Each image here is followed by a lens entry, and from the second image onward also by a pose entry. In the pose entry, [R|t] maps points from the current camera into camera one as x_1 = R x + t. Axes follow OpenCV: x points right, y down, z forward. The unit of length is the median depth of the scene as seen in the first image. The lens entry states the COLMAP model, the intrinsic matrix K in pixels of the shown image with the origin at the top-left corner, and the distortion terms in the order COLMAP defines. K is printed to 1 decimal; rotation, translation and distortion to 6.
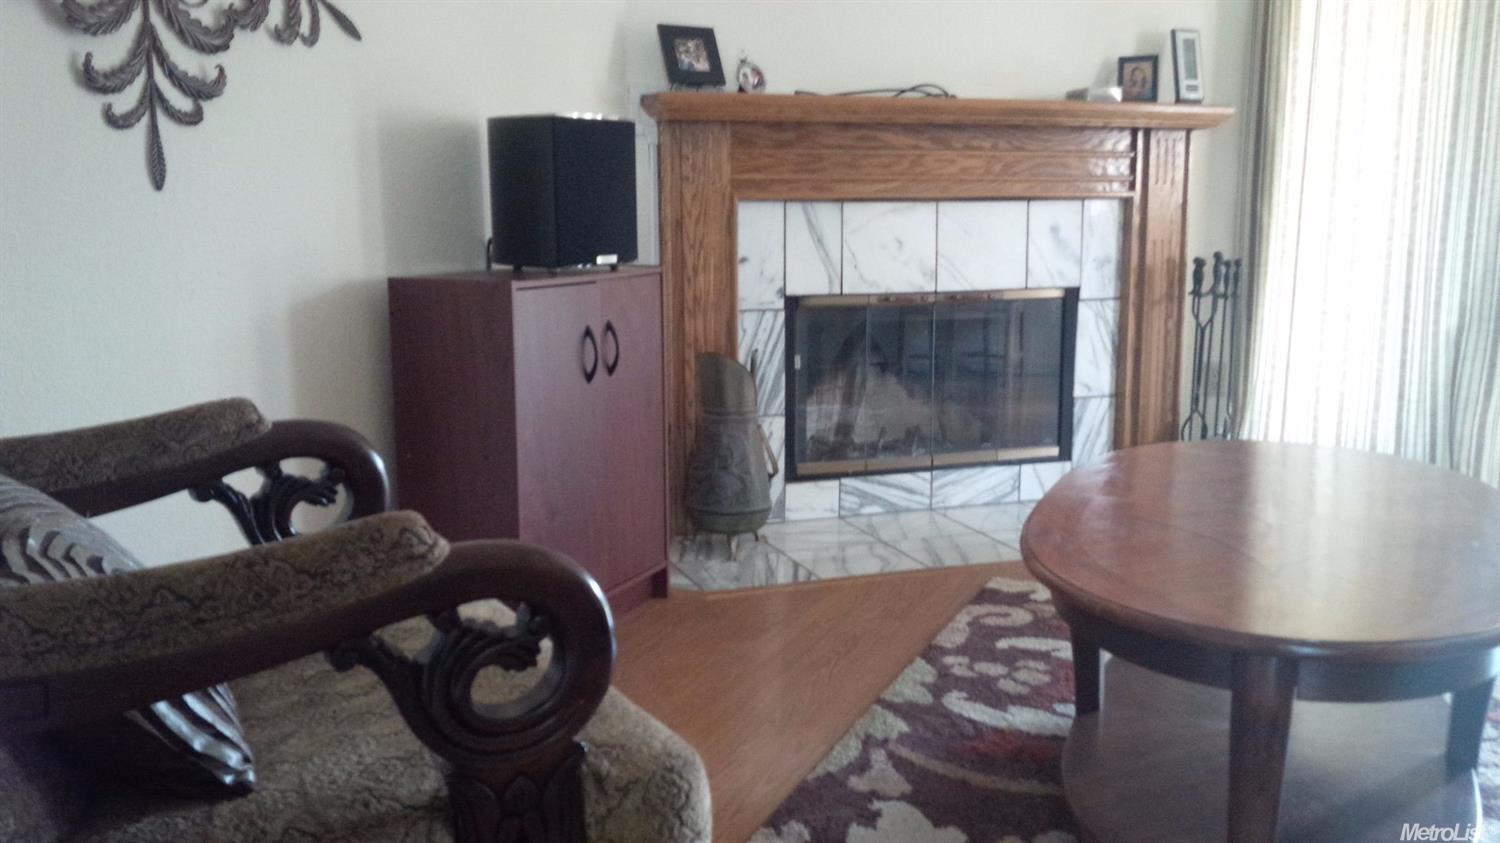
lens RADIAL K [[1317.9, 0, 751.0], [0, 1317.9, 435.0], [0, 0, 1]] dist [0.031403, -0.052249]
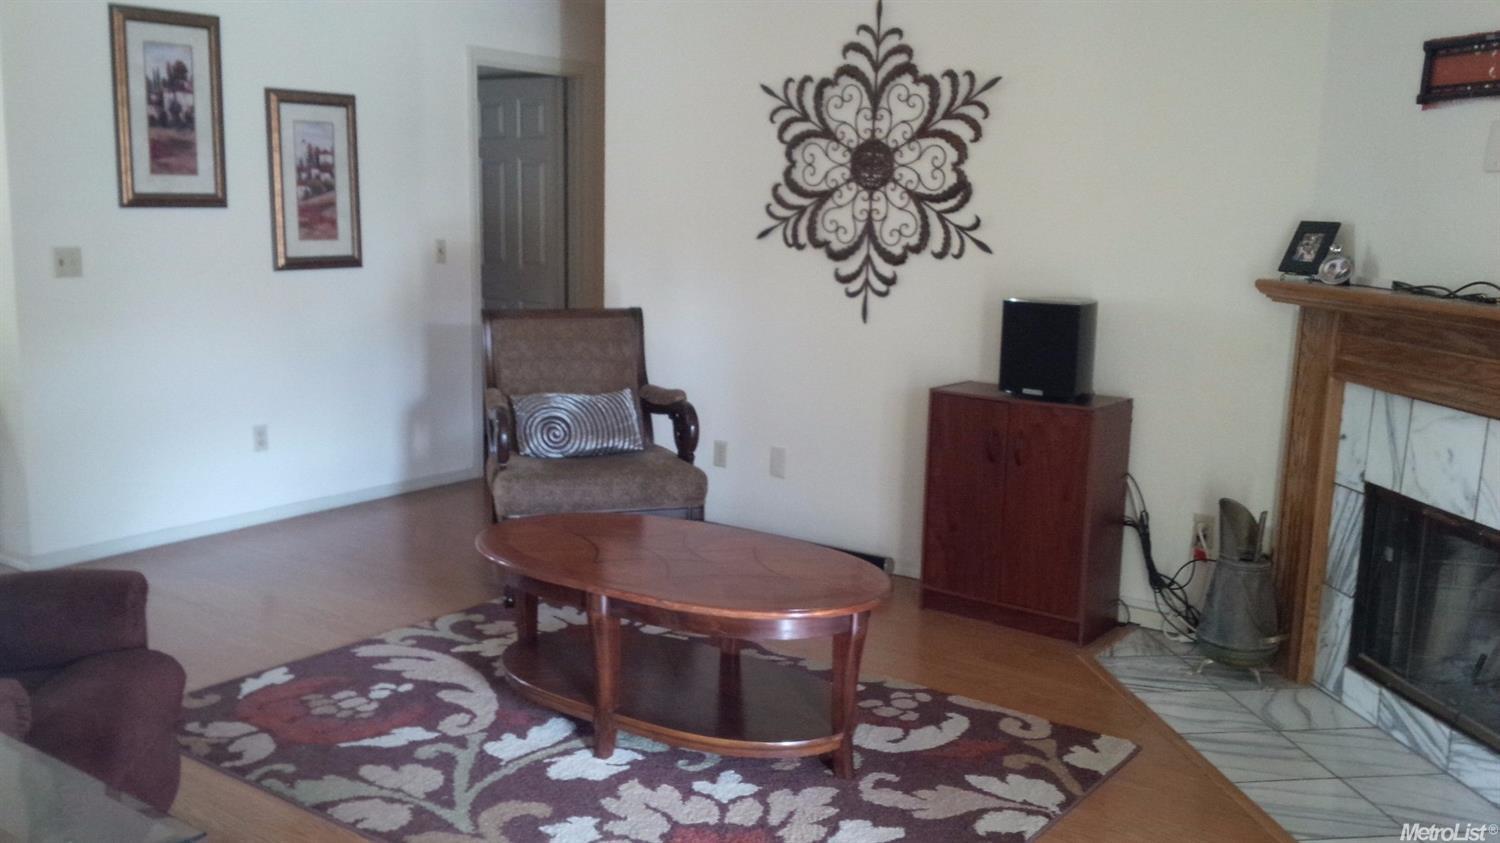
lens RADIAL K [[1317.9, 0, 751.7], [0, 1317.9, 415.4], [0, 0, 1]] dist [0.031403, -0.052249]
pose [[-0.210456, 0.150634, -0.965928, 1.082564], [-0.201886, 0.960062, 0.193706, -0.253360], [0.956530, 0.235774, -0.171639, 0.716700]]
